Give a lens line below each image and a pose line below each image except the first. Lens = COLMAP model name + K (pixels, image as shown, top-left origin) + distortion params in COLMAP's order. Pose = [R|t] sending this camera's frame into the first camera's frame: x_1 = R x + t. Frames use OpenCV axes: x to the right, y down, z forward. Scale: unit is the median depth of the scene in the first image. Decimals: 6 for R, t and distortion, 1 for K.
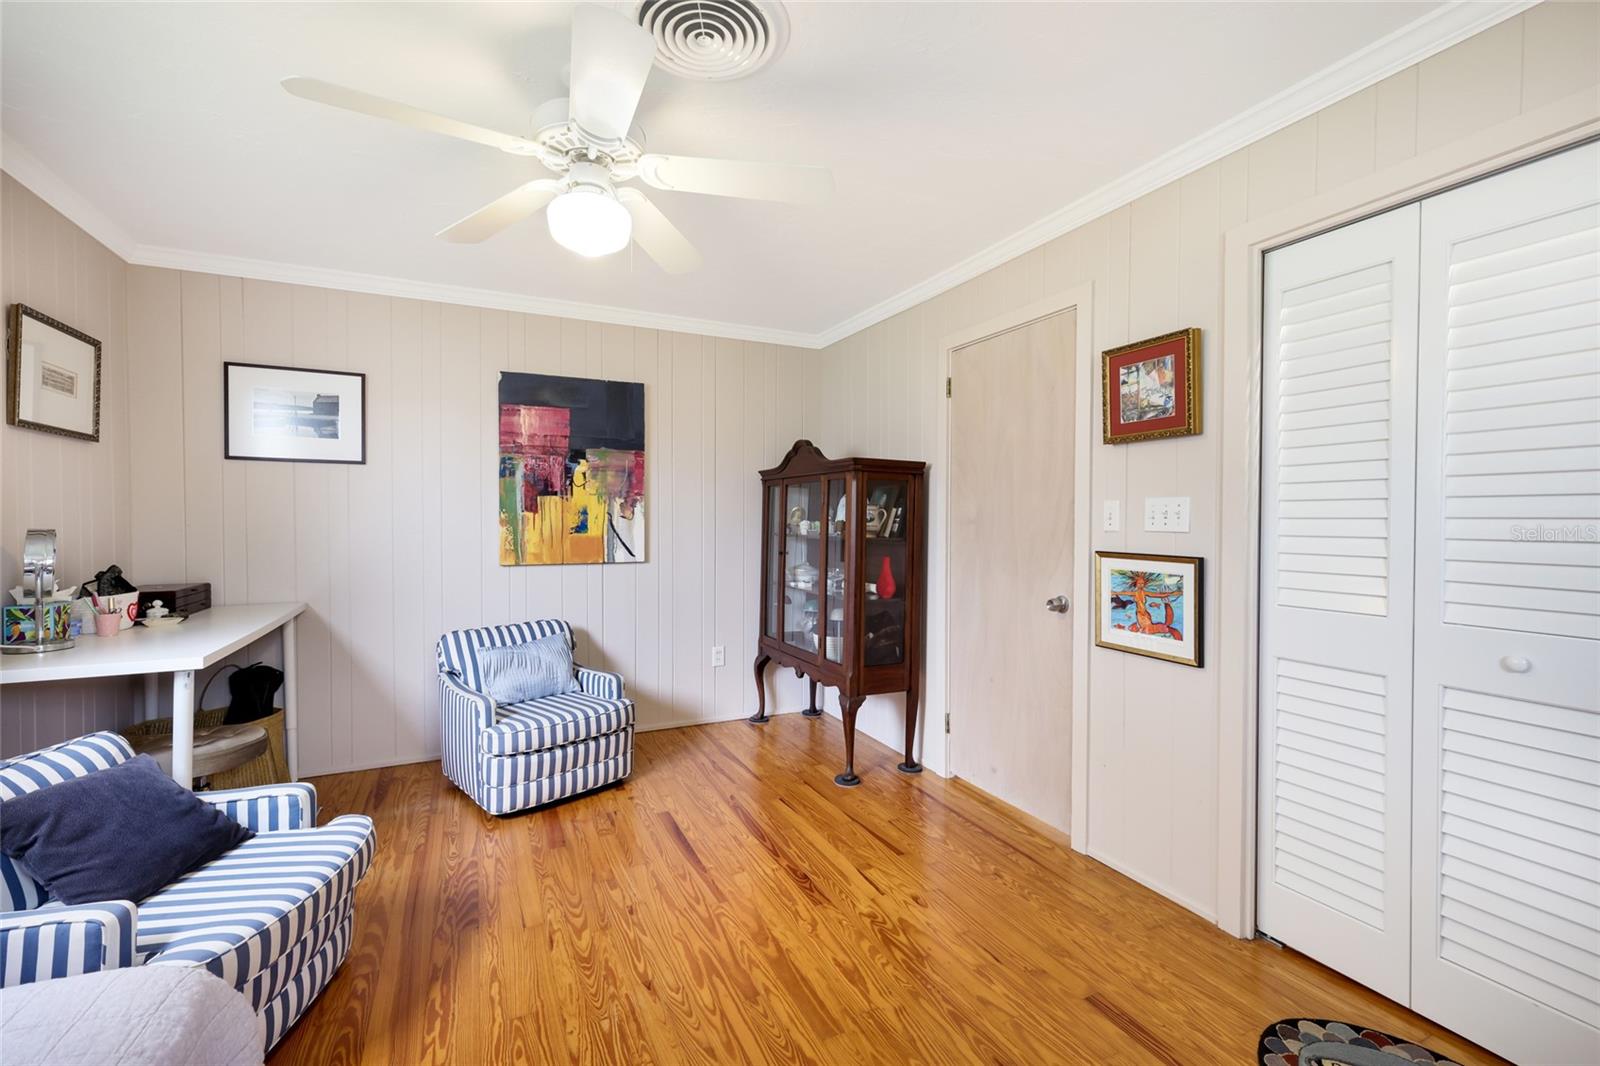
lens RADIAL K [[695.6, 0, 803.3], [0, 695.6, 525.8], [0, 0, 1]] dist [0.012305, -0.000005]
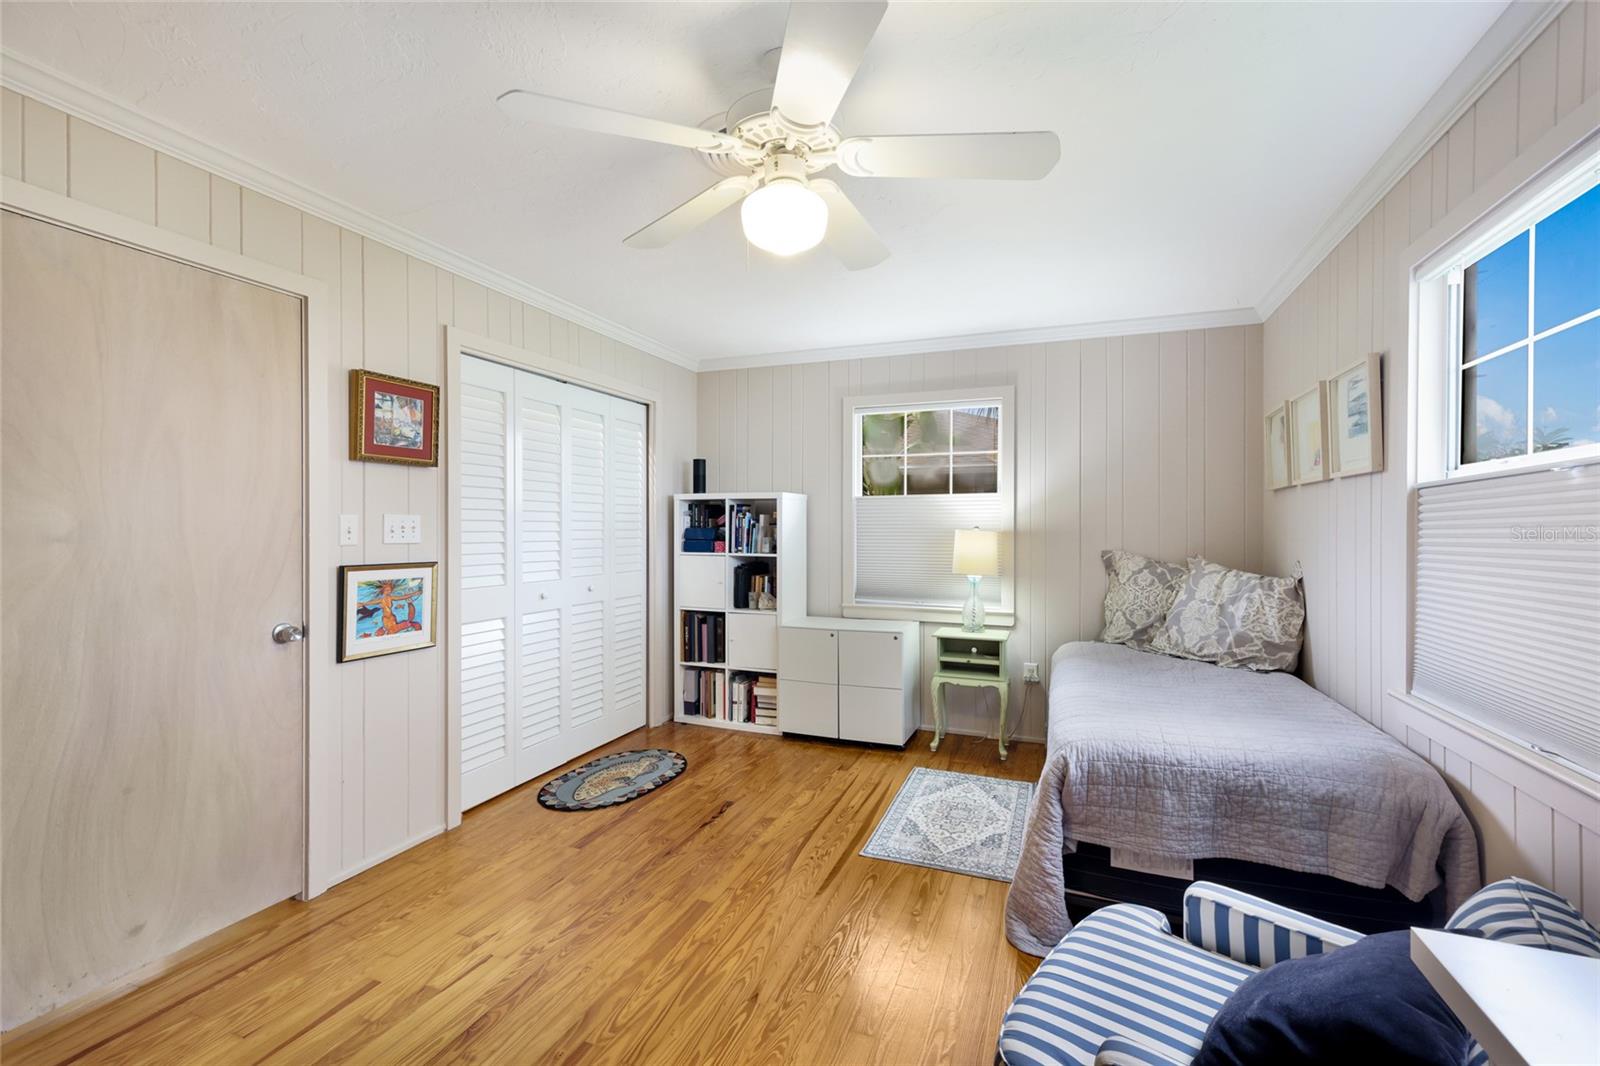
lens RADIAL K [[695.6, 0, 796.7], [0, 695.6, 525.6], [0, 0, 1]] dist [0.012305, -0.000005]
pose [[-0.681595, 0.000515, 0.731729, -0.808782], [0.006082, 0.999969, 0.004961, -0.023749], [-0.731704, 0.007832, -0.681577, 1.322079]]
